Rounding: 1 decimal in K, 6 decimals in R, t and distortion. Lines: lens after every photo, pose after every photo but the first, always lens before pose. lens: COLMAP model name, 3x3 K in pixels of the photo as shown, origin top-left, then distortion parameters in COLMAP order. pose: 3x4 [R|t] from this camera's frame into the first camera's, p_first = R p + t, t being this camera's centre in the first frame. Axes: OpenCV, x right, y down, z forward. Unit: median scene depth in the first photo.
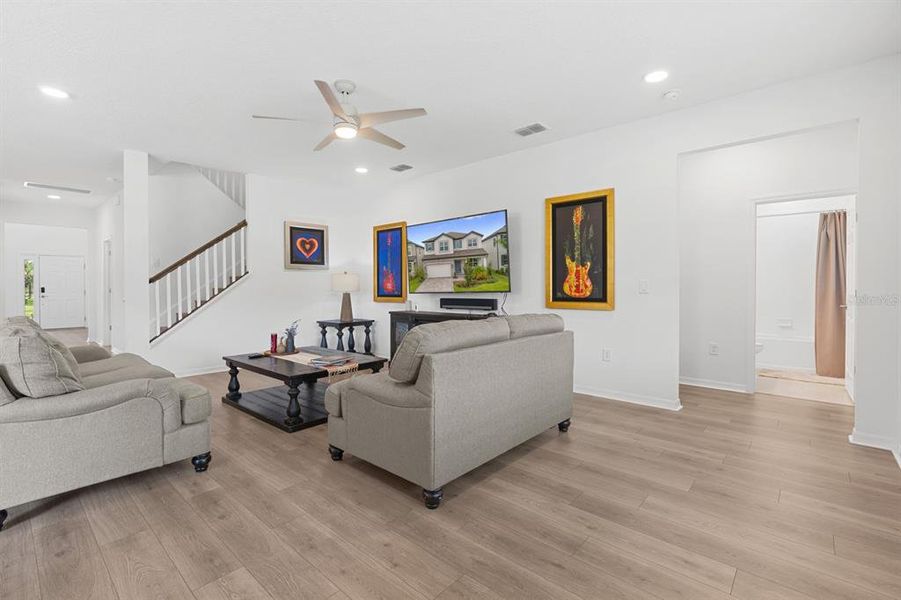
lens RADIAL K [[401.1, 0, 449.3], [0, 401.1, 285.0], [0, 0, 1]] dist [0.021520, 0.000254]
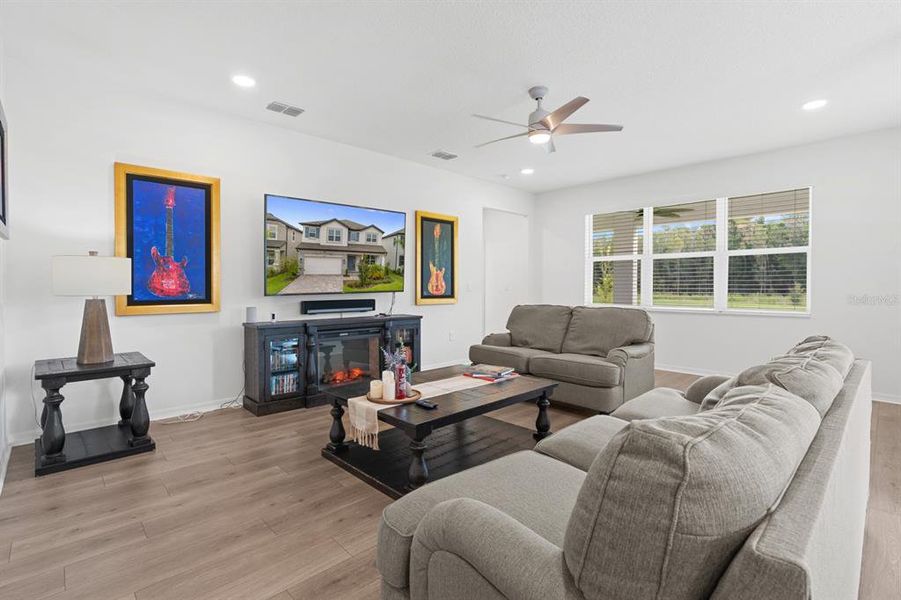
lens RADIAL K [[431.0, 0, 457.2], [0, 431.0, 290.9], [0, 0, 1]] dist [0.001073, 0.000102]
pose [[0.064086, -0.009082, 0.997903, -0.904240], [-0.008425, 0.999918, 0.009641, 0.003521], [-0.997909, -0.009025, 0.064004, 0.739400]]
